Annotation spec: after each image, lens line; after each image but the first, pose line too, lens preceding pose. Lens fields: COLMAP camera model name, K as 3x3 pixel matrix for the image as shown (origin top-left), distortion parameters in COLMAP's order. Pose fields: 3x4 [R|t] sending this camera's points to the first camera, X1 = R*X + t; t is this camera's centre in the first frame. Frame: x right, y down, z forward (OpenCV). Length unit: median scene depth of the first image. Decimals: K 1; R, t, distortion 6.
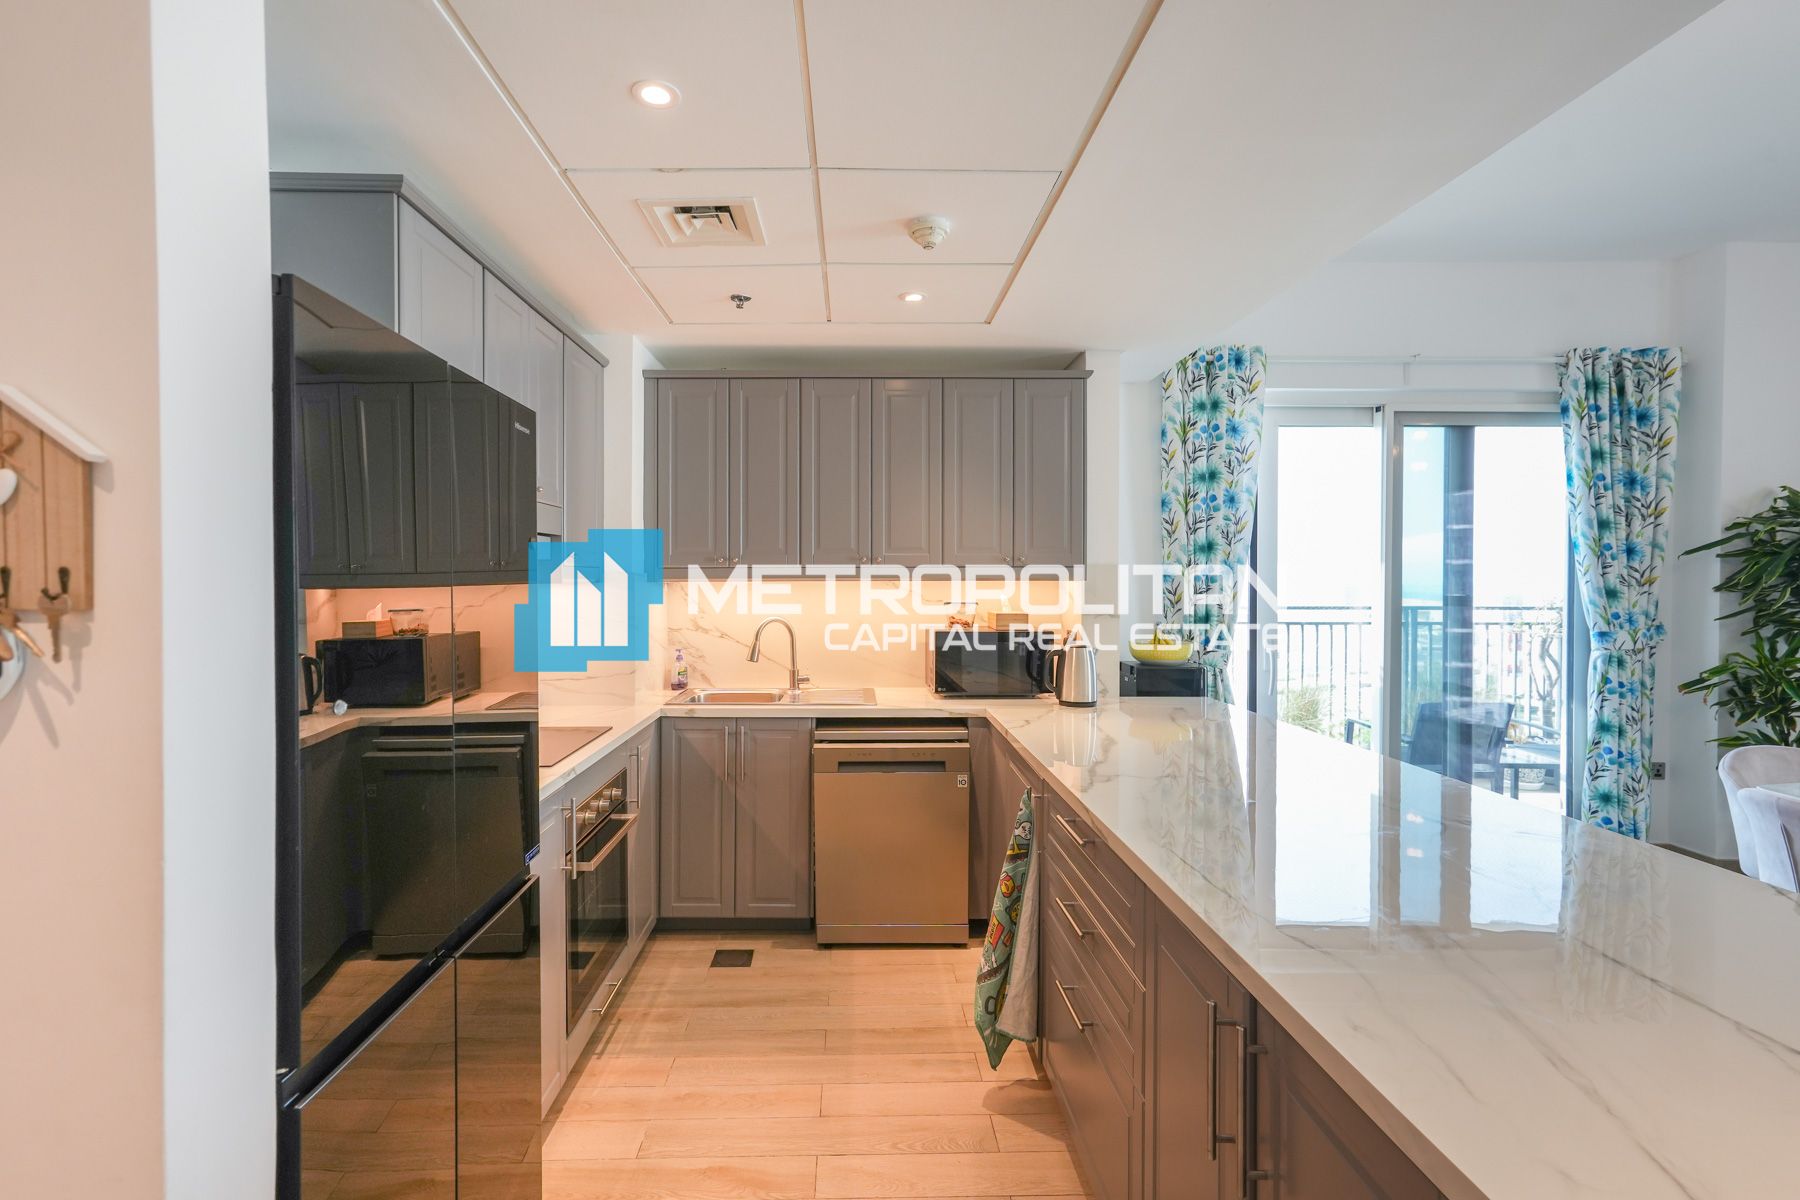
lens RADIAL K [[822.1, 0, 888.7], [0, 822.1, 587.0], [0, 0, 1]] dist [-0.006185, 0.001586]
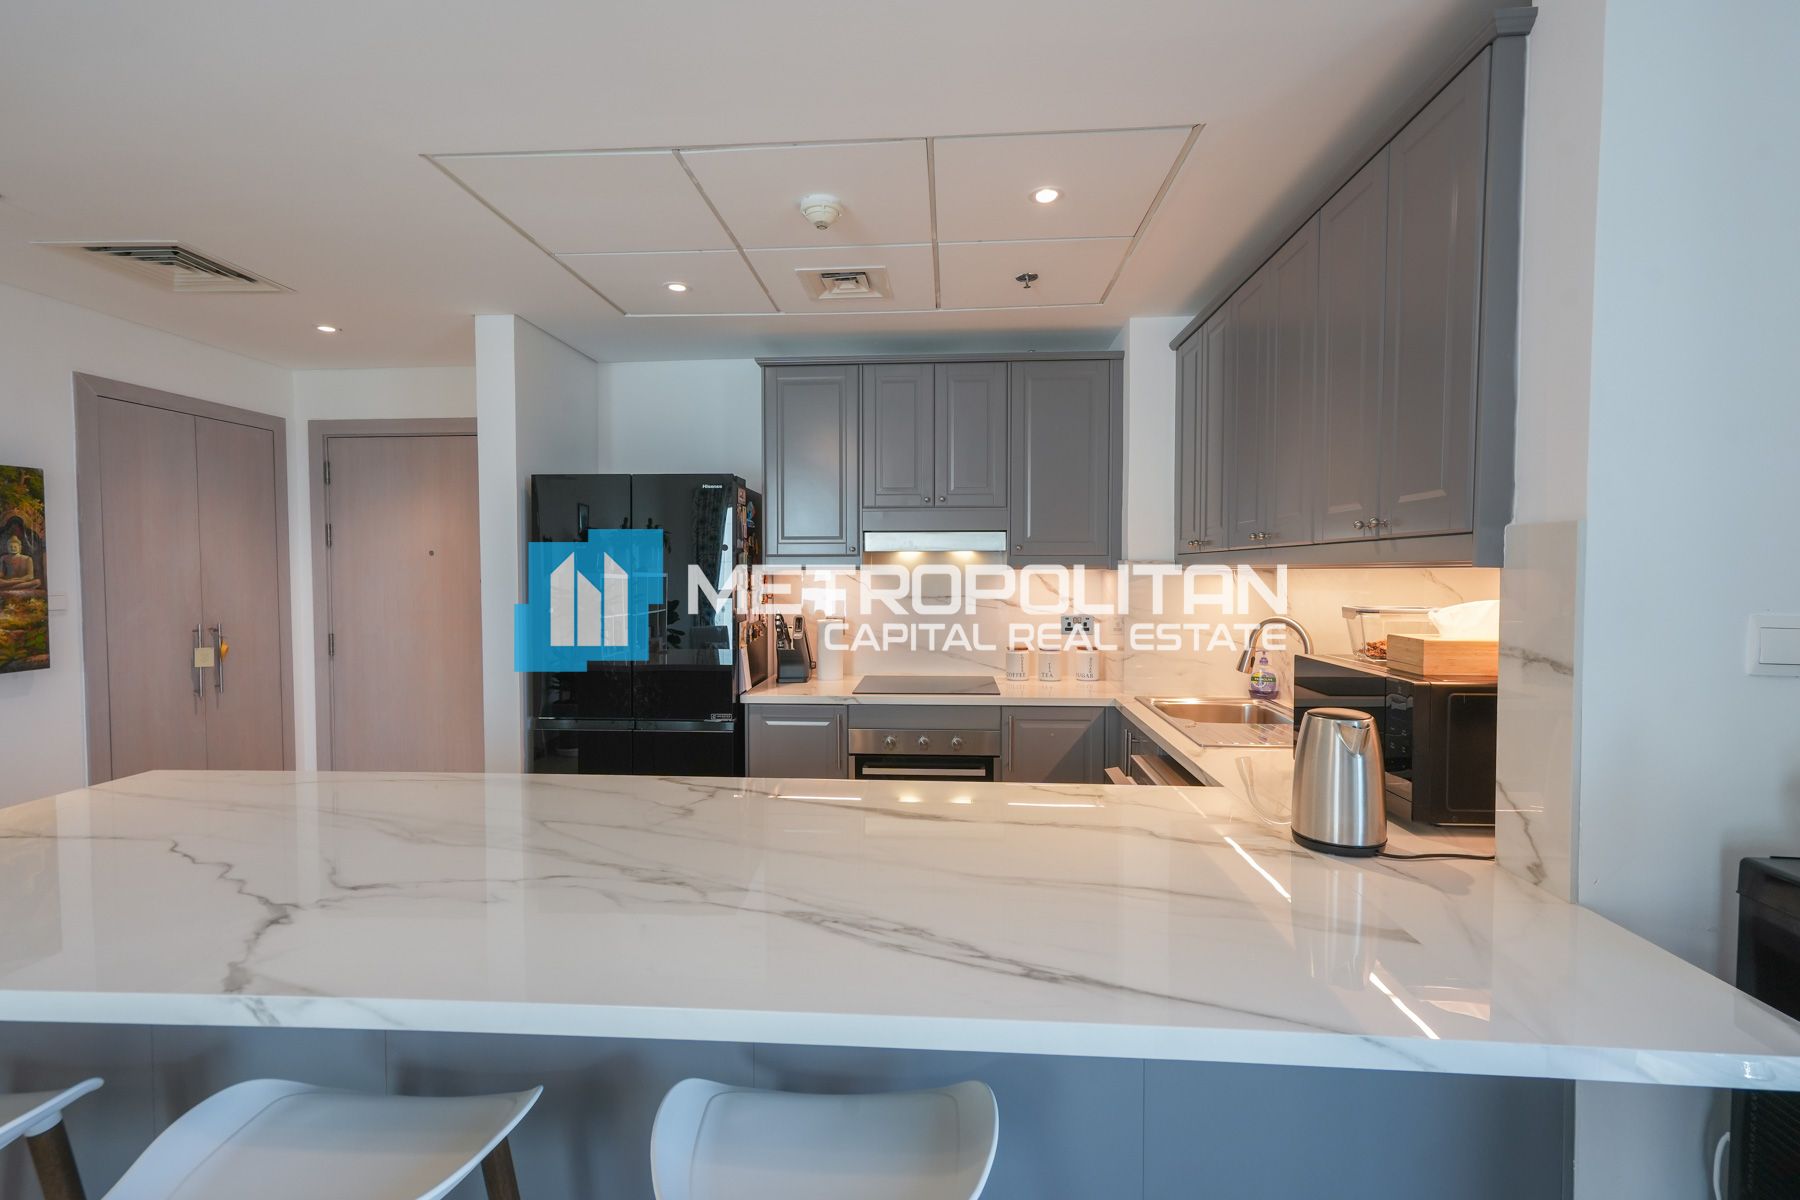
lens RADIAL K [[822.1, 0, 895.7], [0, 822.1, 593.0], [0, 0, 1]] dist [-0.006185, 0.001586]
pose [[-0.084914, 0.031877, -0.995878, 0.570987], [-0.006607, 0.999448, 0.032555, -0.005095], [0.996366, 0.009344, -0.084657, 0.650426]]
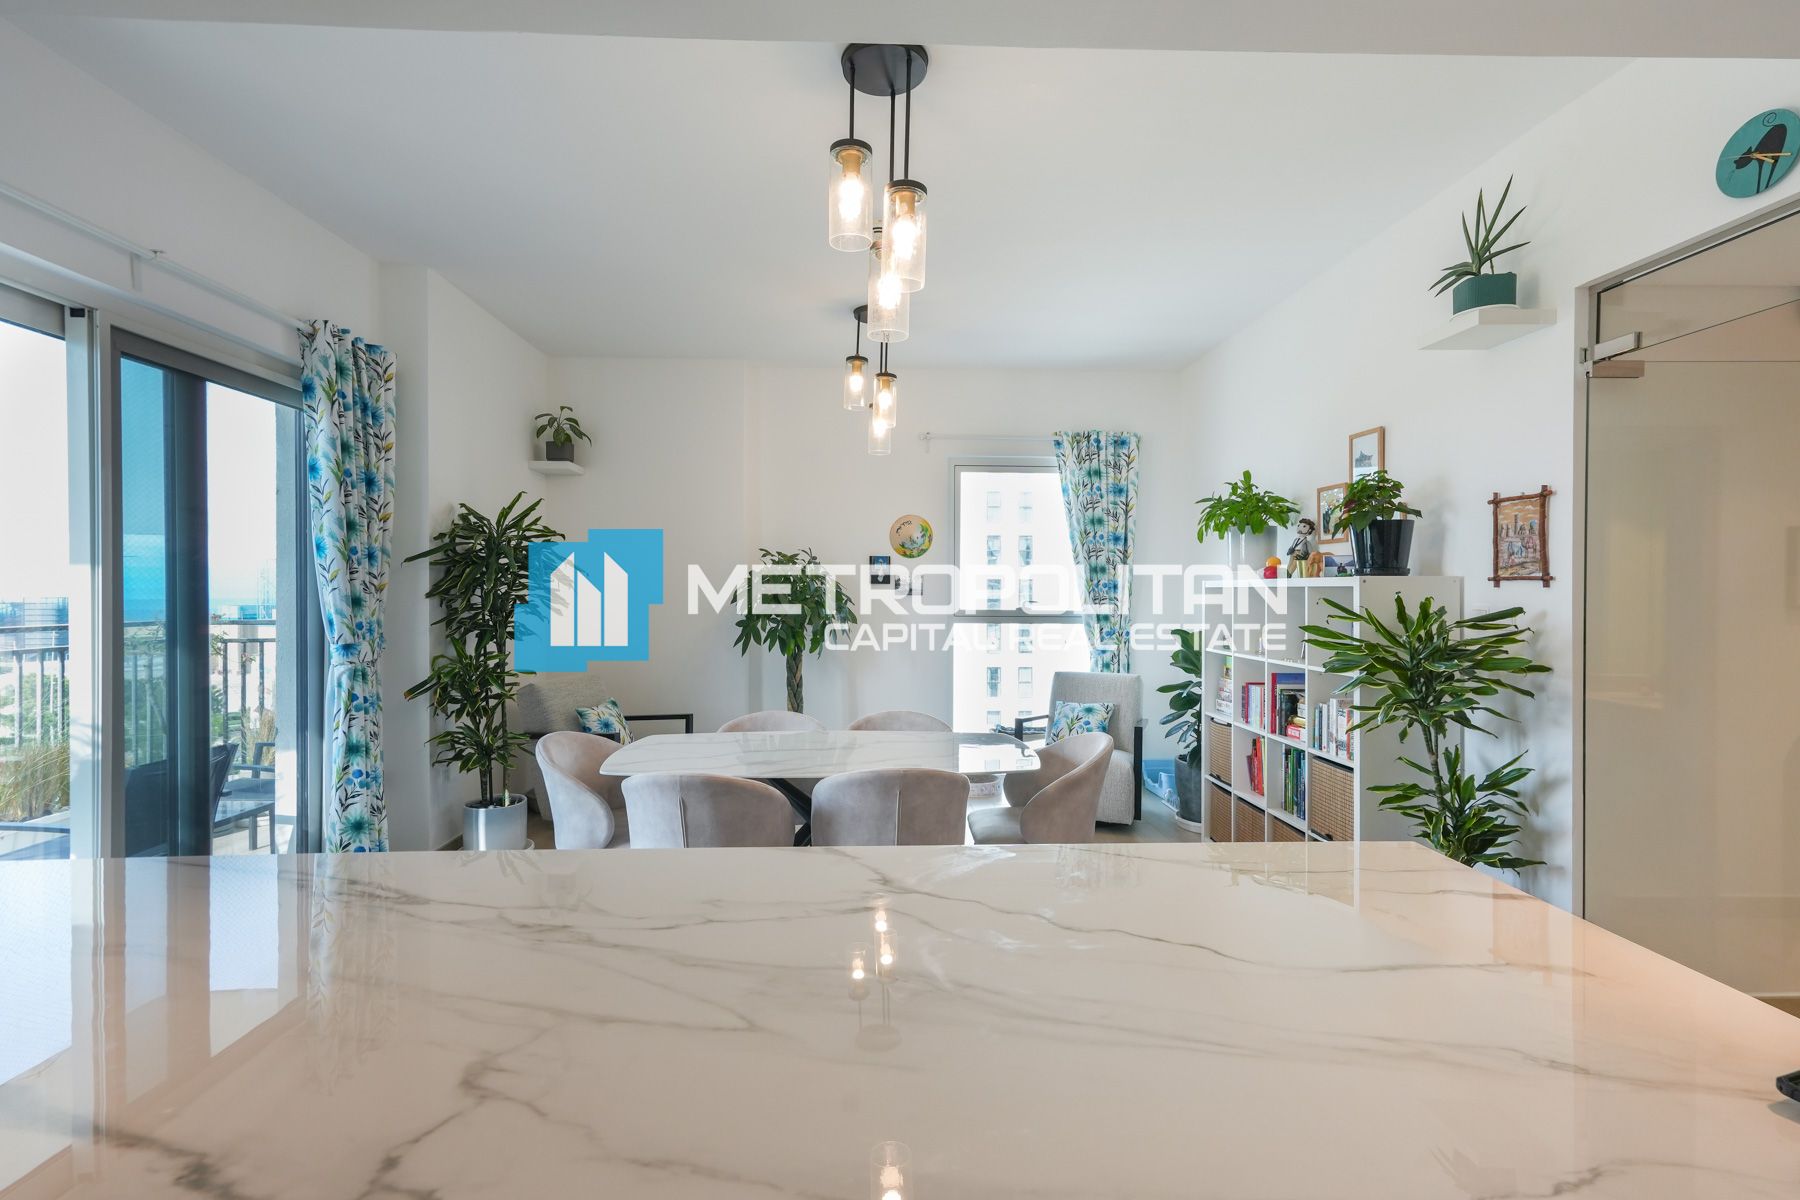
lens RADIAL K [[822.1, 0, 888.7], [0, 822.1, 597.9], [0, 0, 1]] dist [-0.006185, 0.001586]
pose [[-0.003197, -0.007438, 0.999967, -0.035958], [0.006686, 0.999950, 0.007460, 0.000976], [-0.999973, 0.006710, -0.003147, 0.407685]]
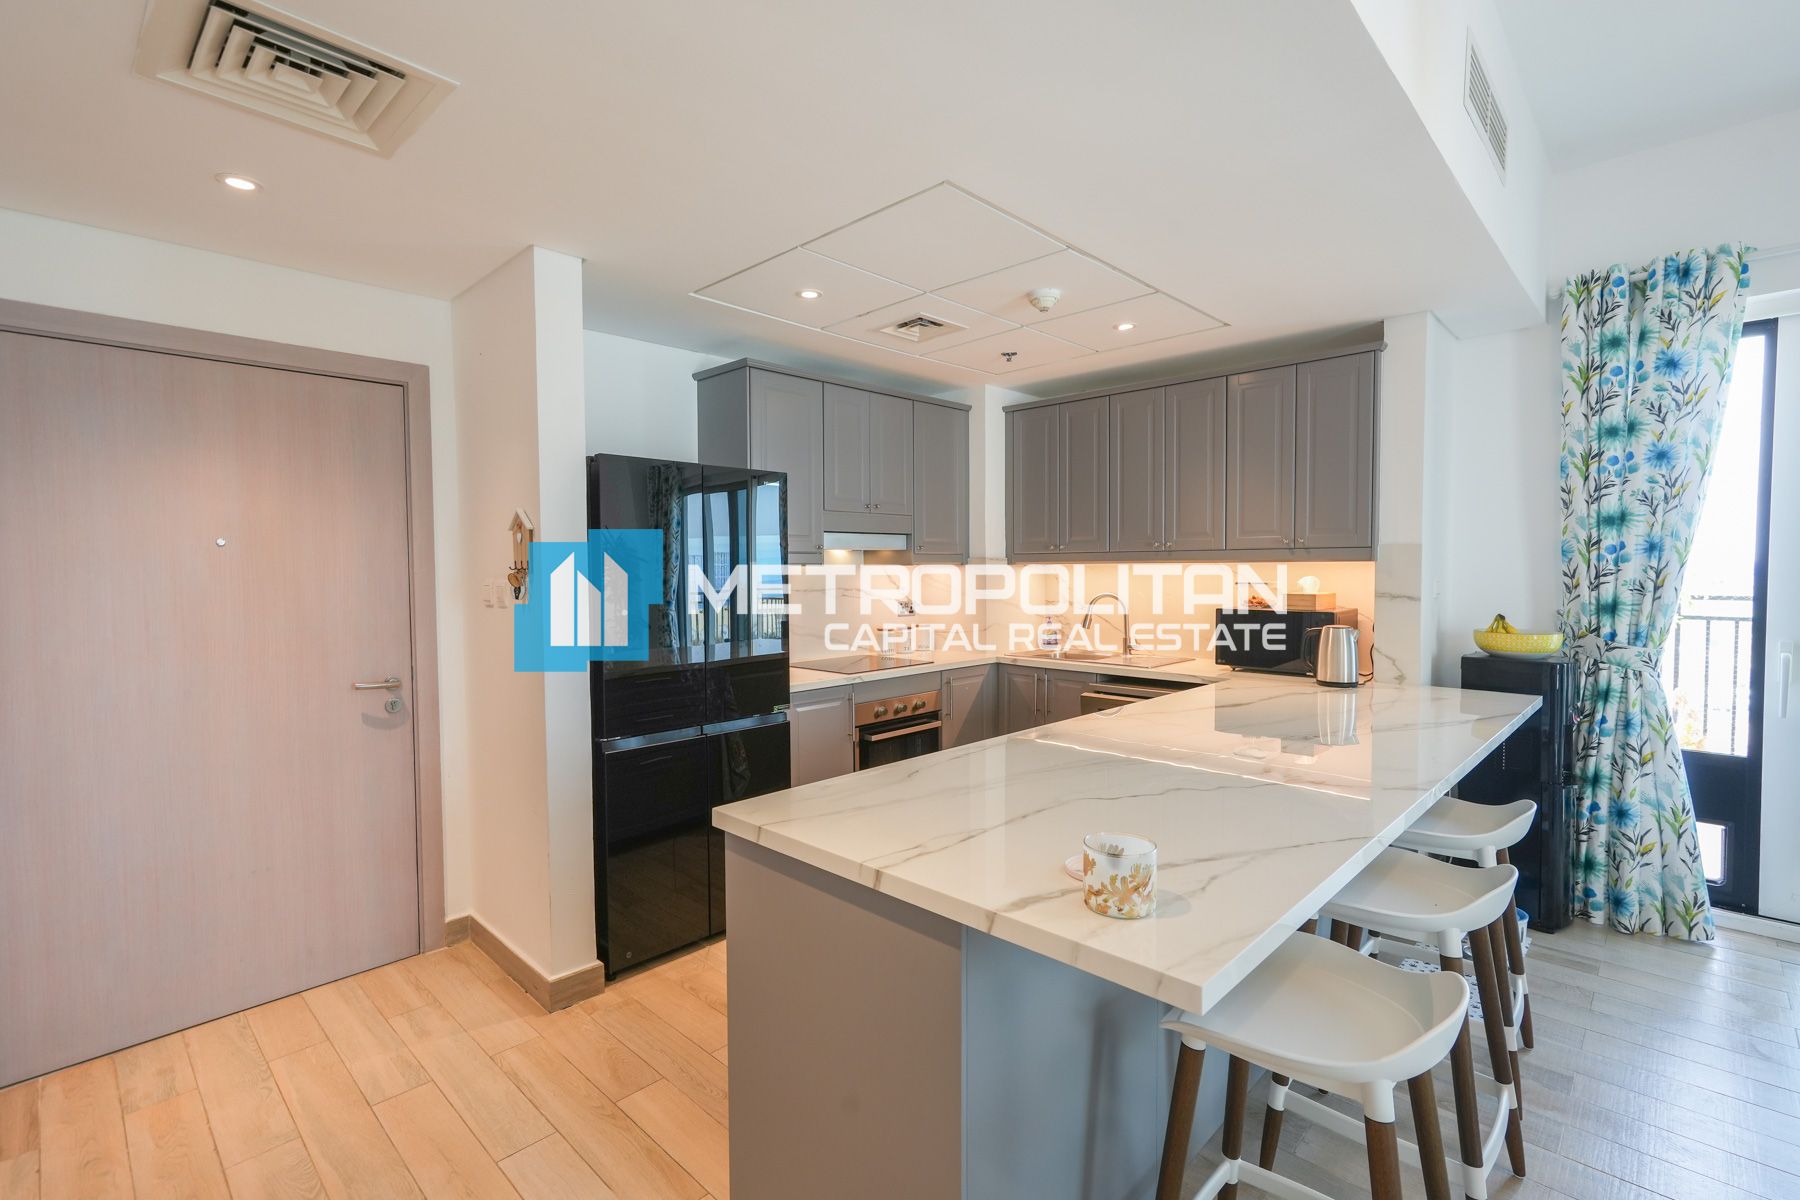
lens RADIAL K [[822.1, 0, 909.3], [0, 822.1, 601.6], [0, 0, 1]] dist [-0.006185, 0.001586]
pose [[0.708801, 0.027598, -0.704868, 0.466907], [-0.001484, 0.999291, 0.037633, 0.003913], [0.705407, -0.025628, 0.708339, -0.059303]]
